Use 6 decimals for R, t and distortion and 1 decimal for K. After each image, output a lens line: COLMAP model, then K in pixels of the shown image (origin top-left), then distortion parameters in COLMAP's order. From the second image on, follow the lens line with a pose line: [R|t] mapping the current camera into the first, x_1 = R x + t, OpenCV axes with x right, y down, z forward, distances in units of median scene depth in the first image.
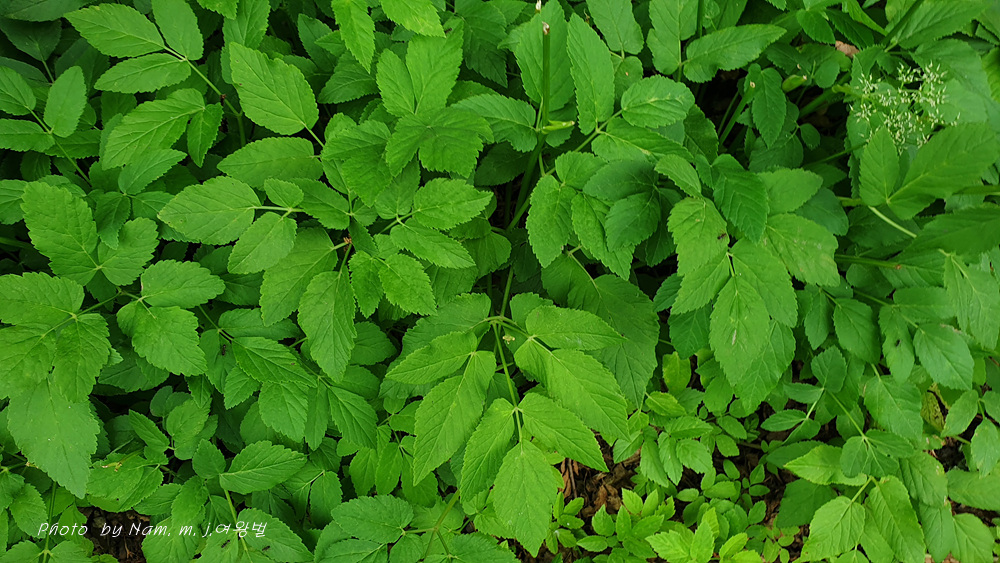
lens RADIAL K [[784.8, 0, 504.5], [0, 784.8, 271.0], [0, 0, 1]] dist [0.008009, -0.025165]
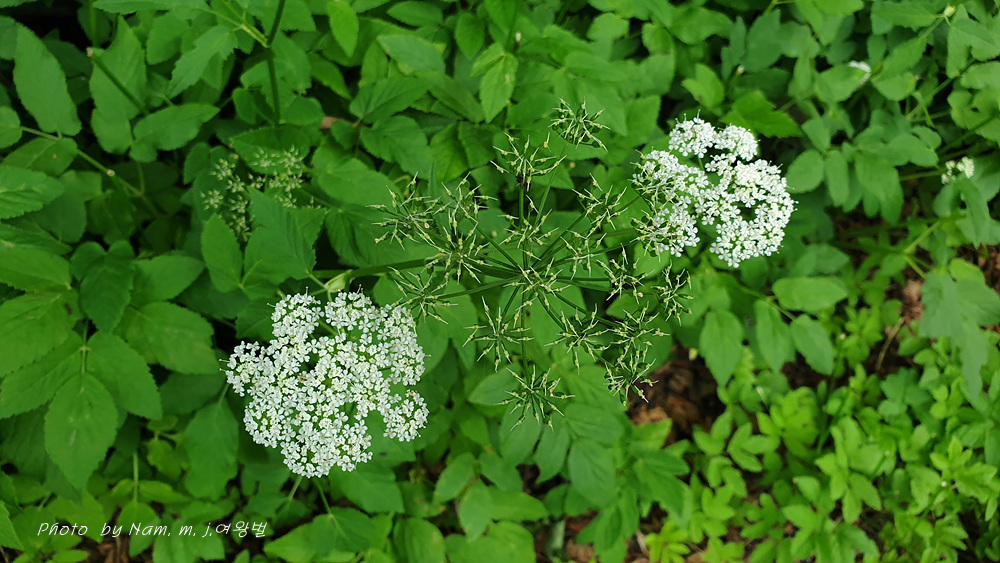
lens RADIAL K [[784.8, 0, 498.0], [0, 784.8, 281.4], [0, 0, 1]] dist [0.008009, -0.025165]
pose [[0.988809, -0.043220, 0.142788, 0.573752], [0.048563, 0.998236, -0.034151, -0.040487], [-0.141060, 0.040703, 0.989164, -0.023725]]
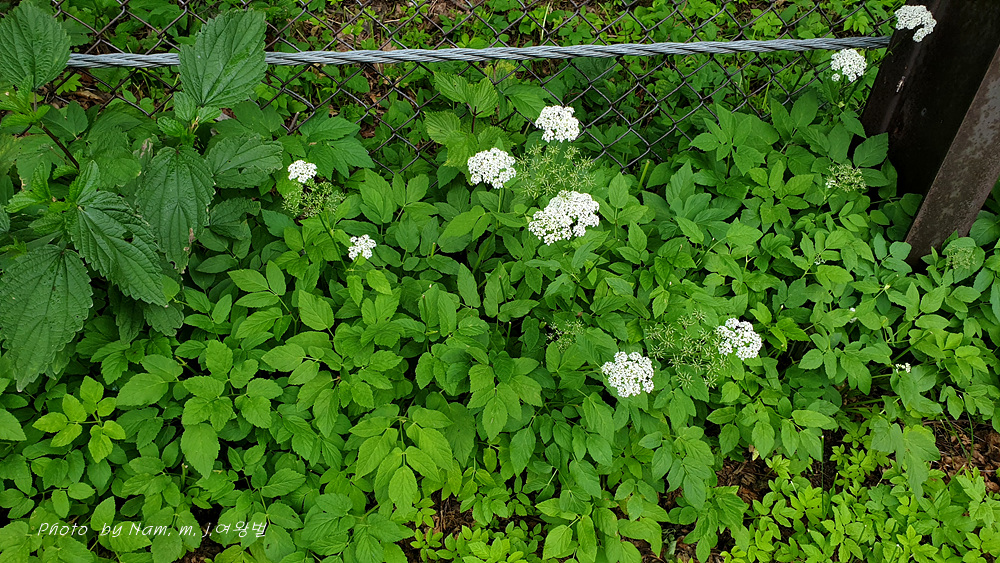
lens RADIAL K [[784.8, 0, 505.6], [0, 784.8, 276.0], [0, 0, 1]] dist [0.008009, -0.025165]
pose [[0.996813, 0.078638, 0.013447, 0.226076], [-0.070925, 0.950680, -0.301955, 0.335364], [-0.036529, 0.300039, 0.953227, -1.273065]]
